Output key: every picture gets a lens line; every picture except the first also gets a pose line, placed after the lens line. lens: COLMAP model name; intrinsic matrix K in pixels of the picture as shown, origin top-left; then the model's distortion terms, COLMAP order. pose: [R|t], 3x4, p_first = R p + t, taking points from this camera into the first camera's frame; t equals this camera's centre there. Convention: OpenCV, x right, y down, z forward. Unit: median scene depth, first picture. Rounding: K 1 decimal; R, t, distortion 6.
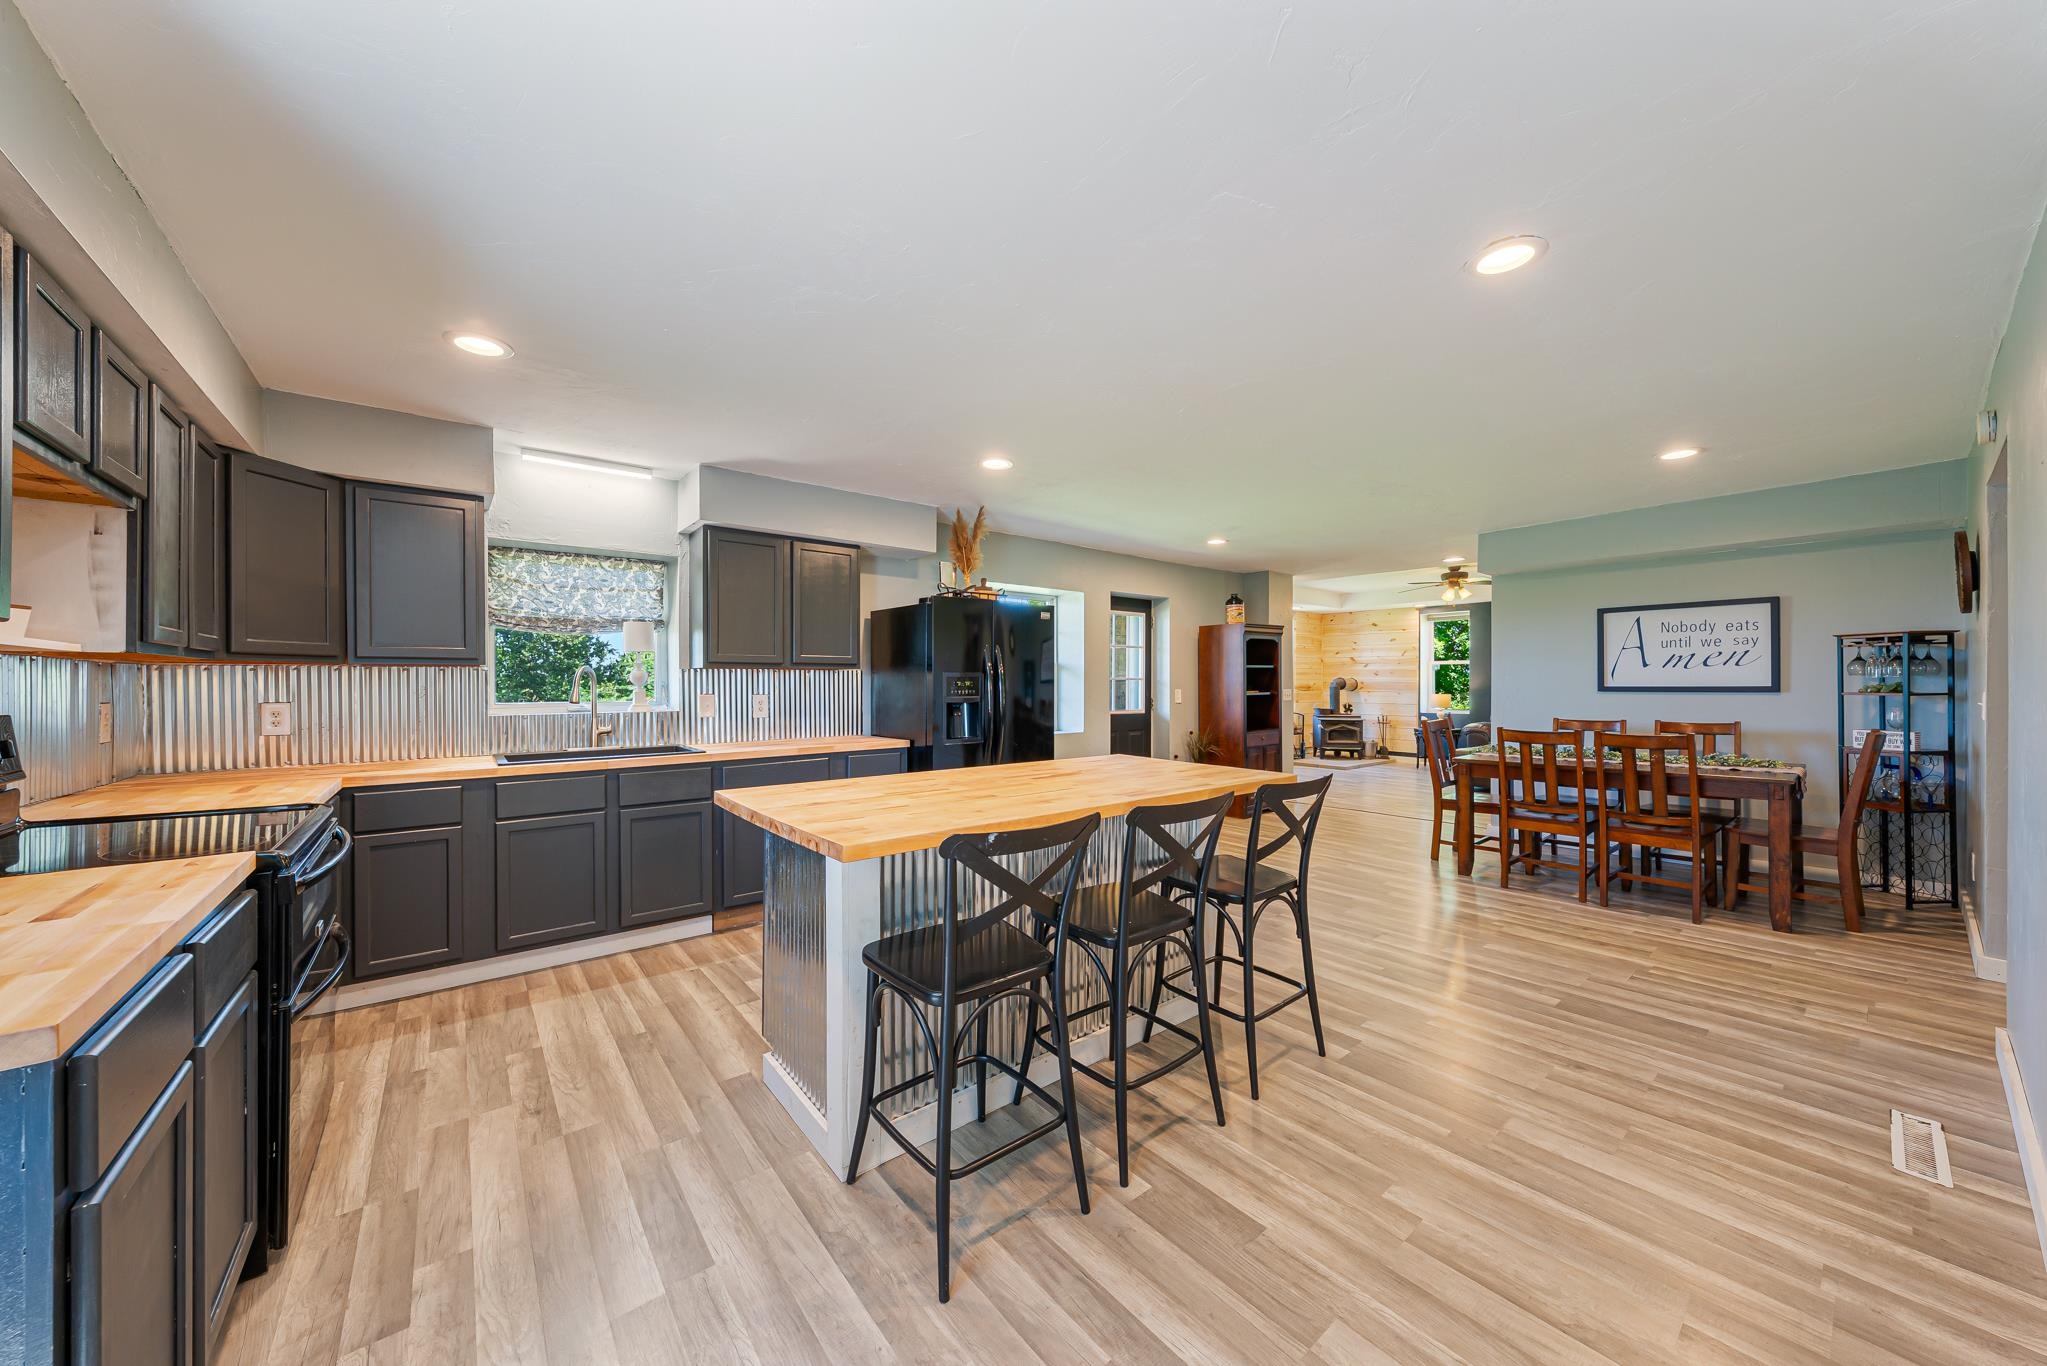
lens RADIAL K [[710.6, 0, 1024.5], [0, 710.6, 686.0], [0, 0, 1]] dist [-0.004445, 0.000365]
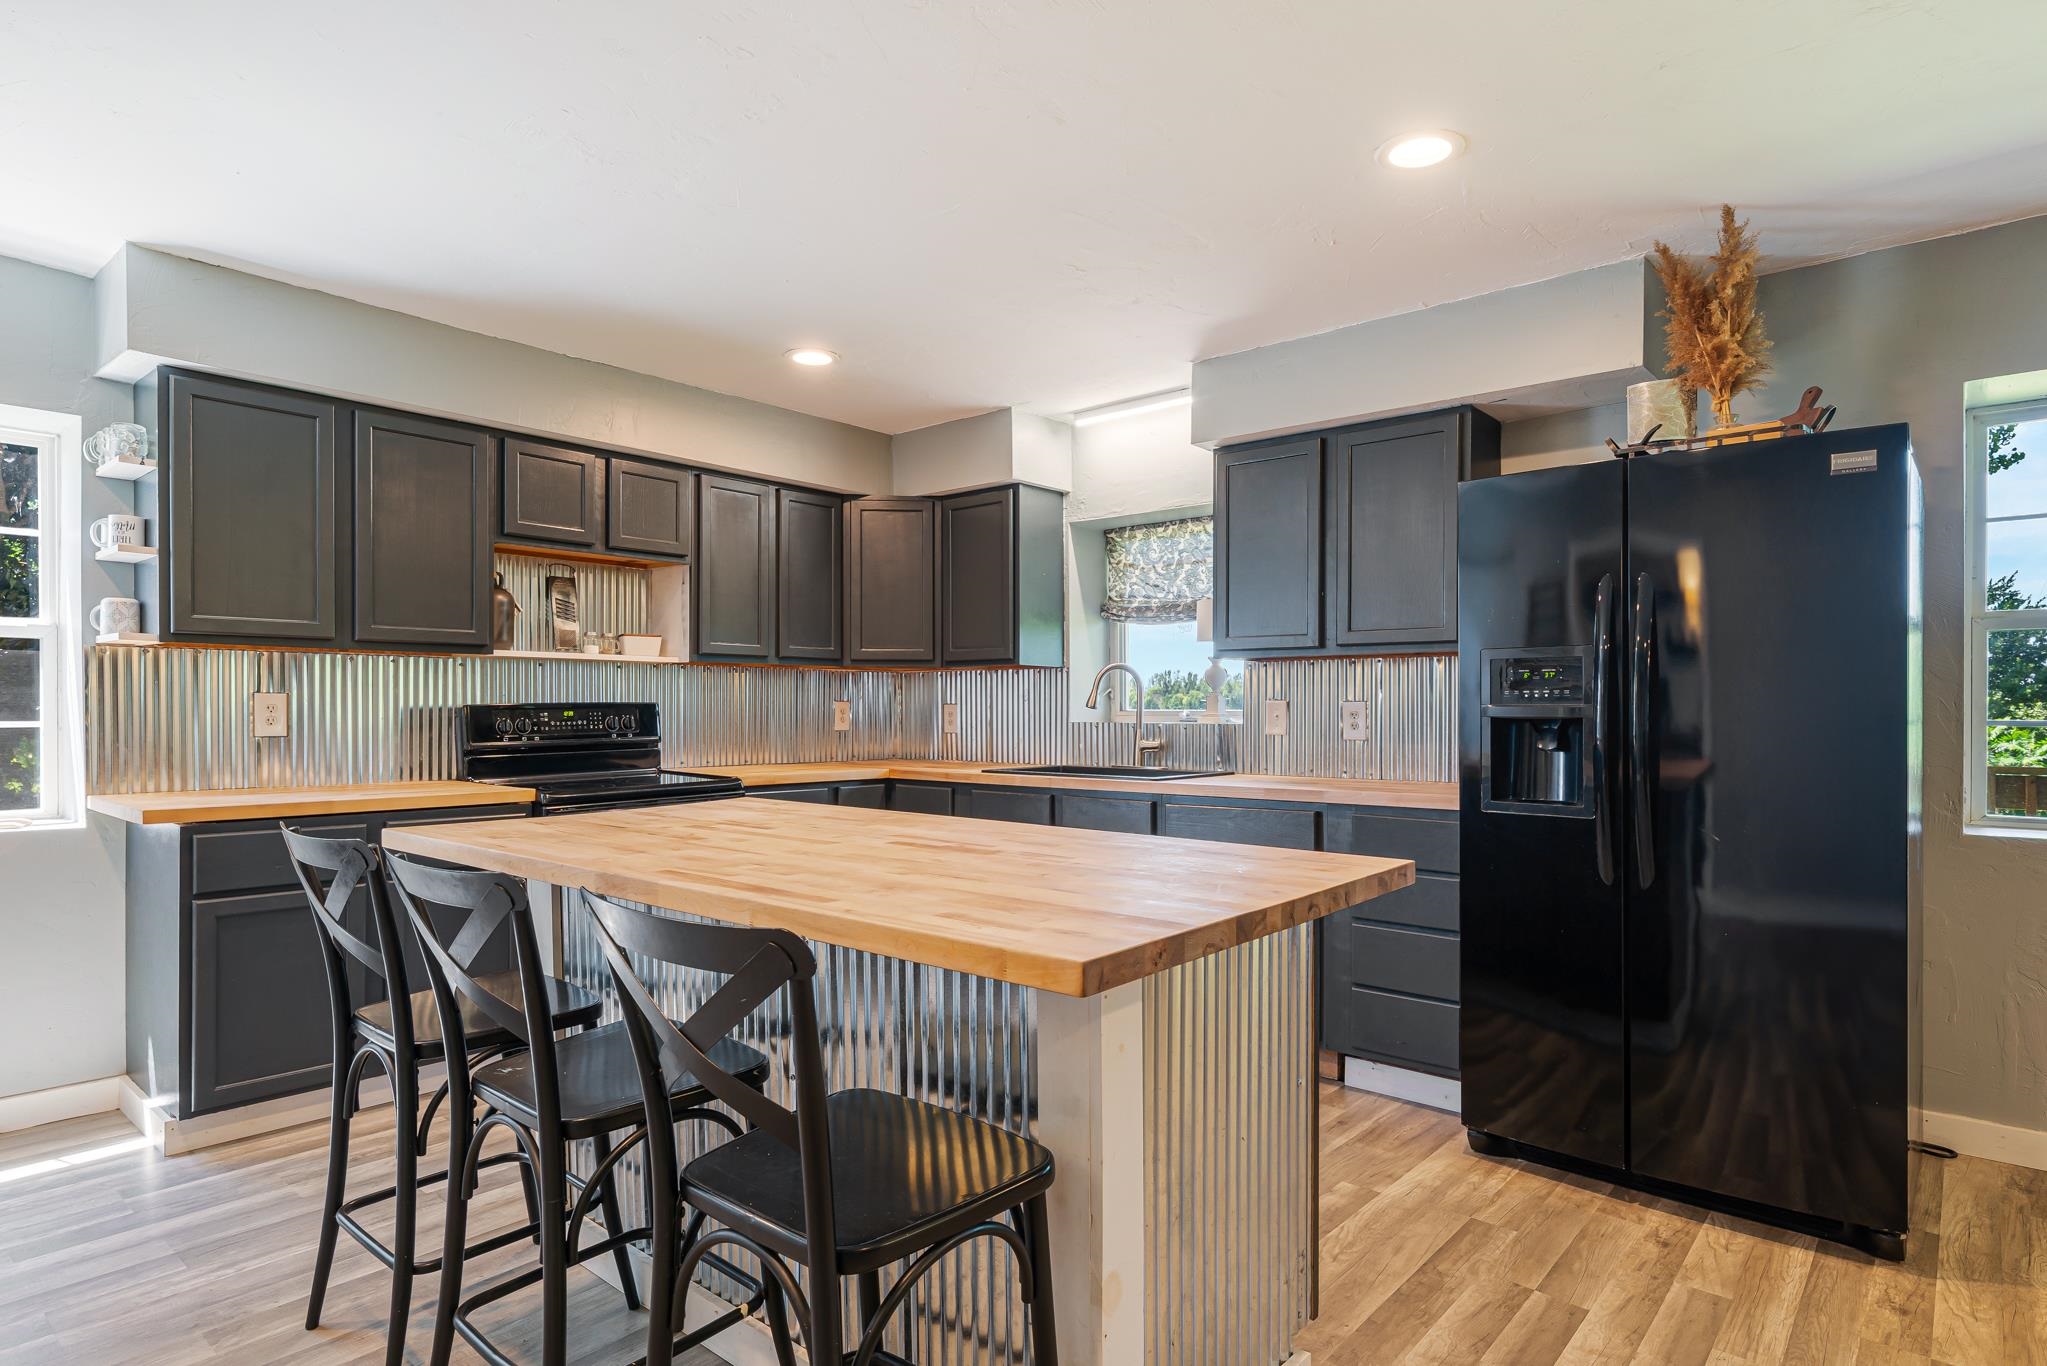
lens RADIAL K [[1108.3, 0, 1020.2], [0, 1108.3, 713.6], [0, 0, 1]] dist [0.003969, -0.000738]
pose [[0.177672, 0.009930, -0.984040, 0.550255], [-0.003881, 0.999948, 0.009390, 0.016372], [0.984082, 0.002150, 0.177702, 0.619596]]
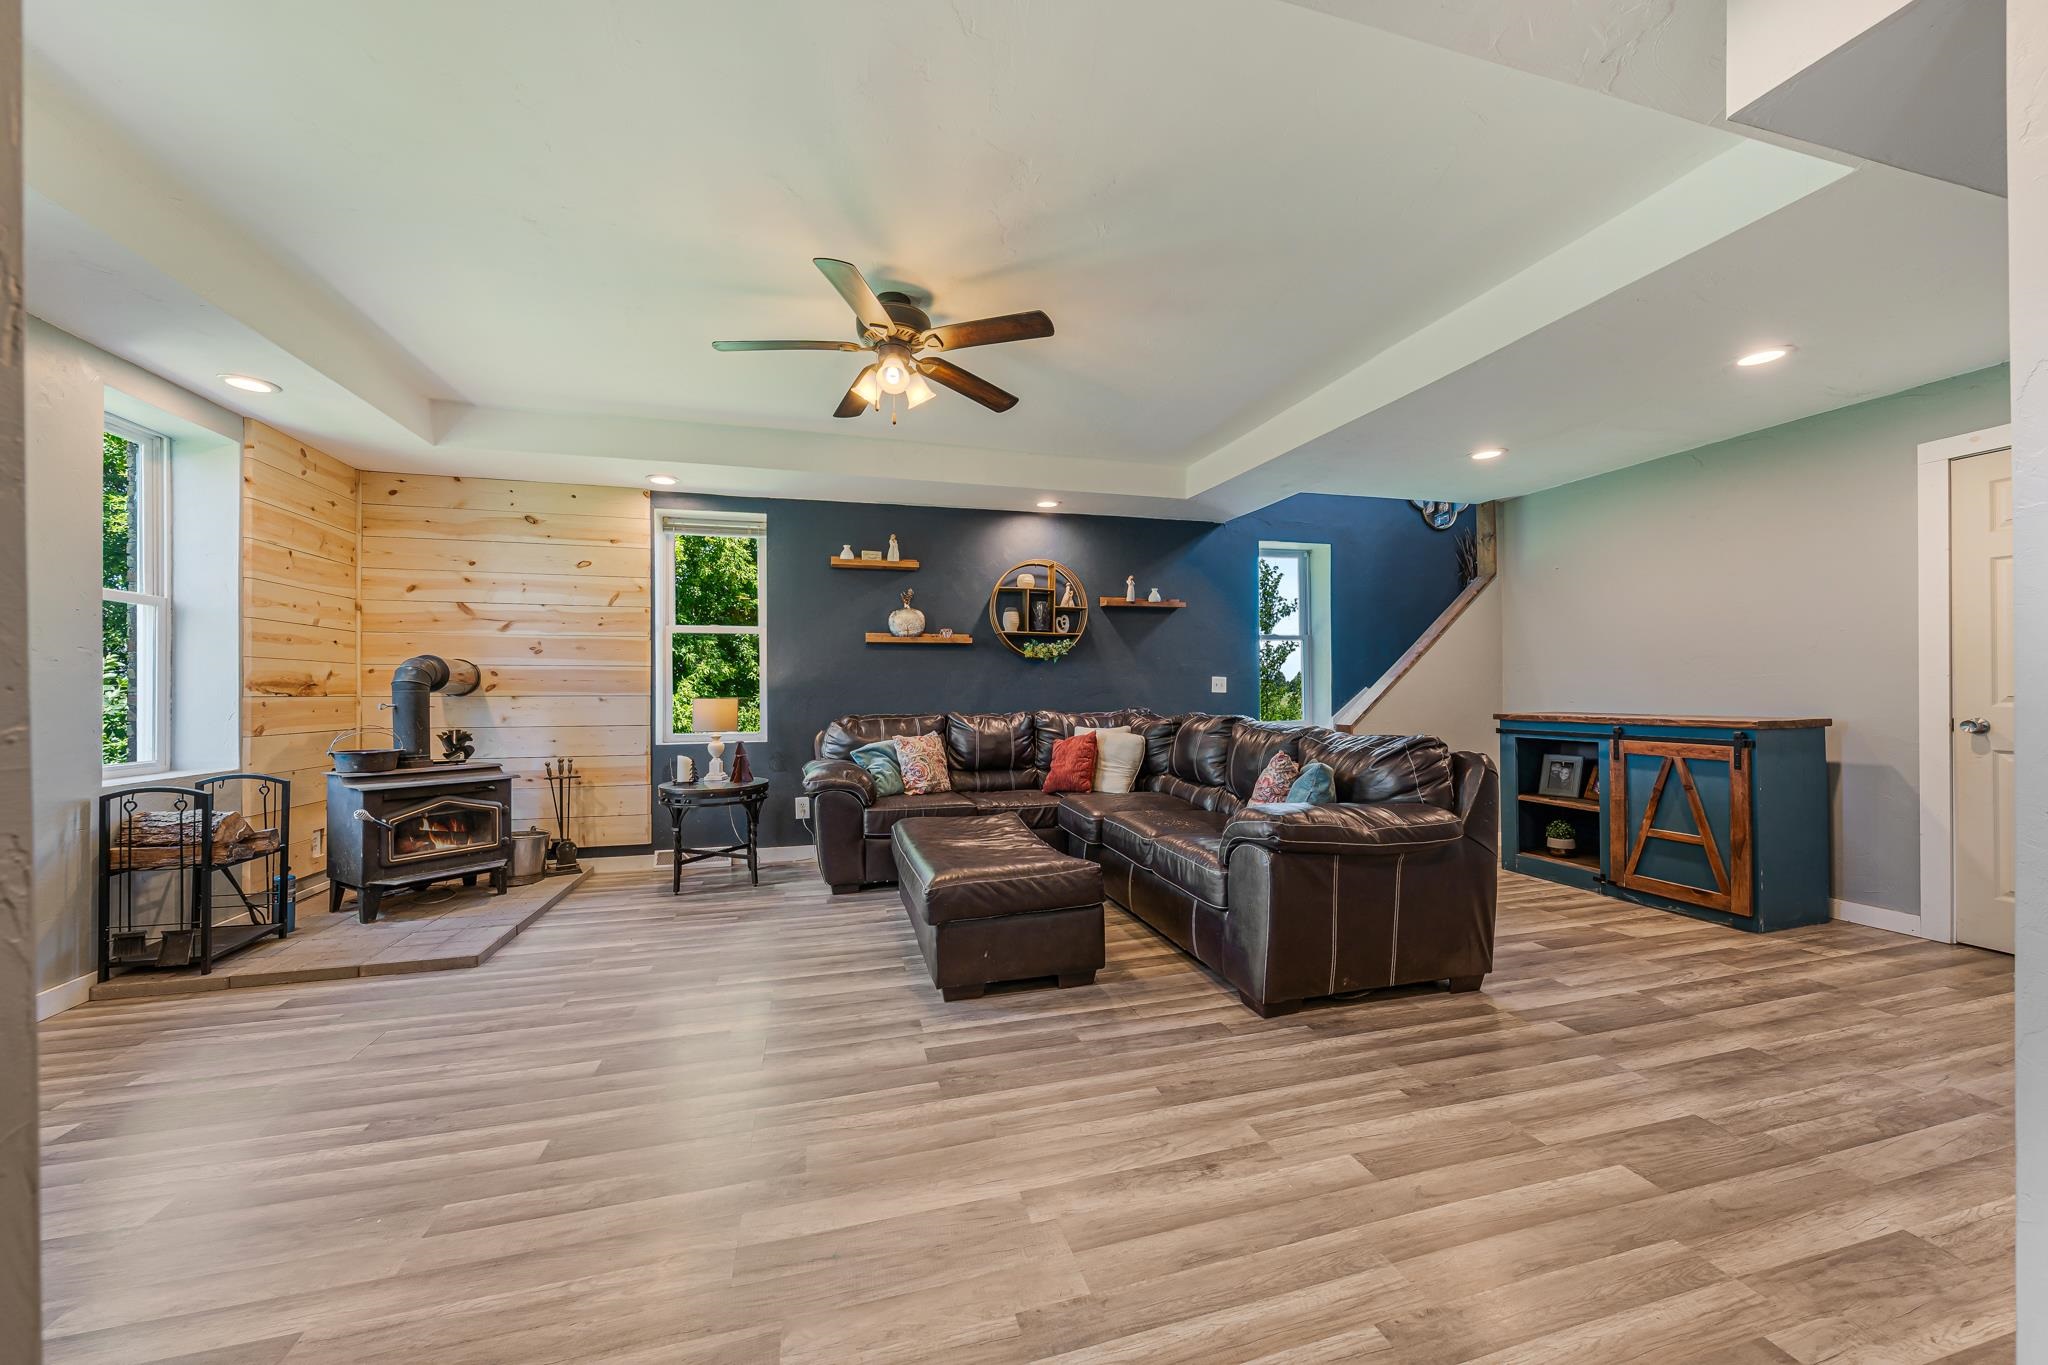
lens RADIAL K [[735.9, 0, 1016.0], [0, 735.9, 692.4], [0, 0, 1]] dist [-0.004233, 0.000073]
pose [[0.404479, -0.003078, 0.914542, 0.697259], [0.010260, 0.999947, -0.001172, 0.026558], [-0.914490, 0.009858, 0.404489, 1.762642]]
